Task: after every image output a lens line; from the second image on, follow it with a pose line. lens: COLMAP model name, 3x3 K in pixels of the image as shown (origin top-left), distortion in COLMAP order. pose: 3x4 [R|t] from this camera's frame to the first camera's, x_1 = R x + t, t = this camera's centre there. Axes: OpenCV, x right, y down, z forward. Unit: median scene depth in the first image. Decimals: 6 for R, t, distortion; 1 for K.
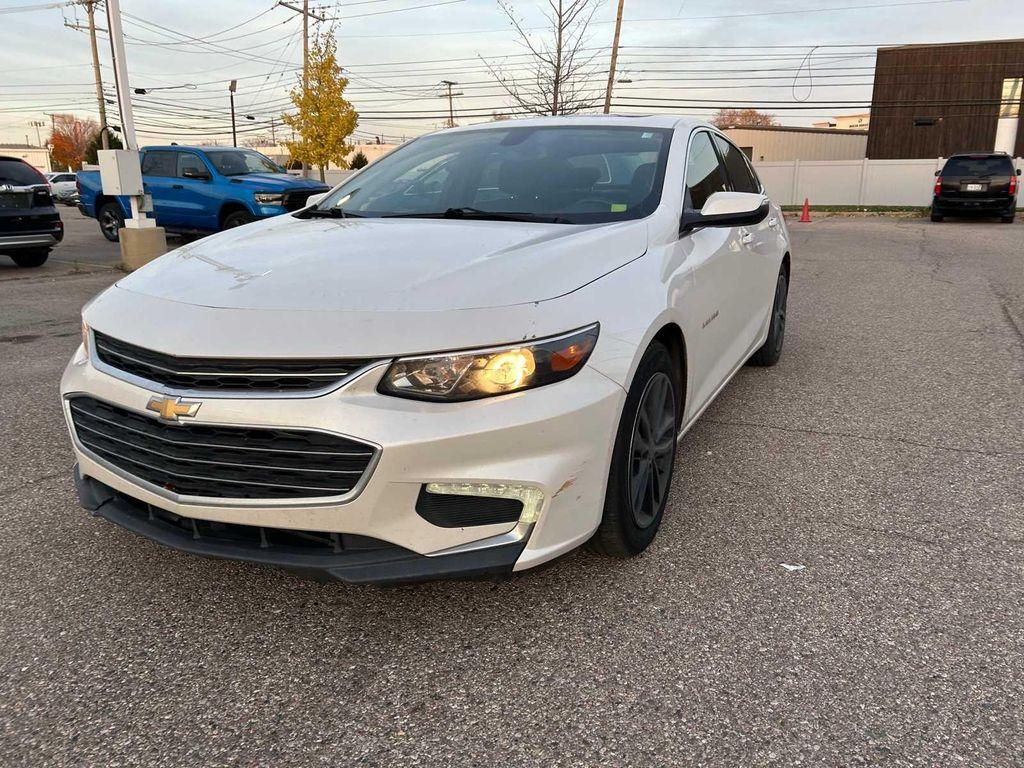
lens RADIAL K [[769.8, 0, 526.2], [0, 769.8, 370.8], [0, 0, 1]] dist [0.054113, -0.054493]
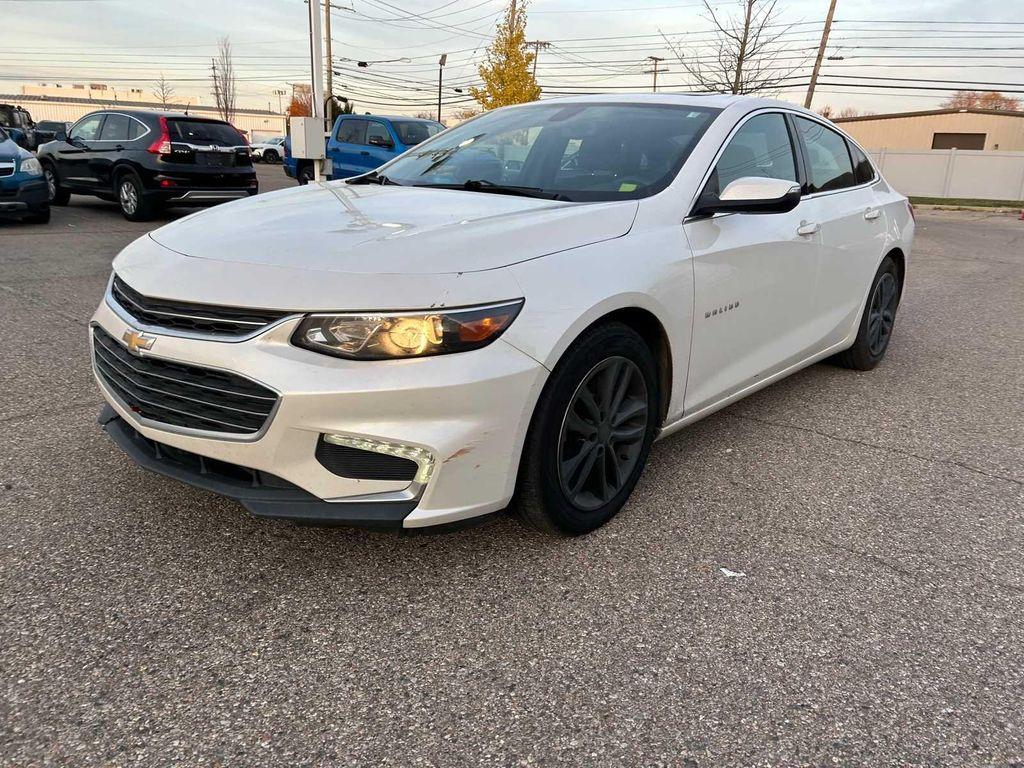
lens RADIAL K [[767.5, 0, 513.1], [0, 767.5, 360.5], [0, 0, 1]] dist [0.042747, -0.038783]
pose [[0.968883, 0.101847, -0.225593, 0.337566], [-0.097978, 0.994786, 0.028313, -0.009397], [0.227300, -0.005329, 0.973810, 0.020917]]
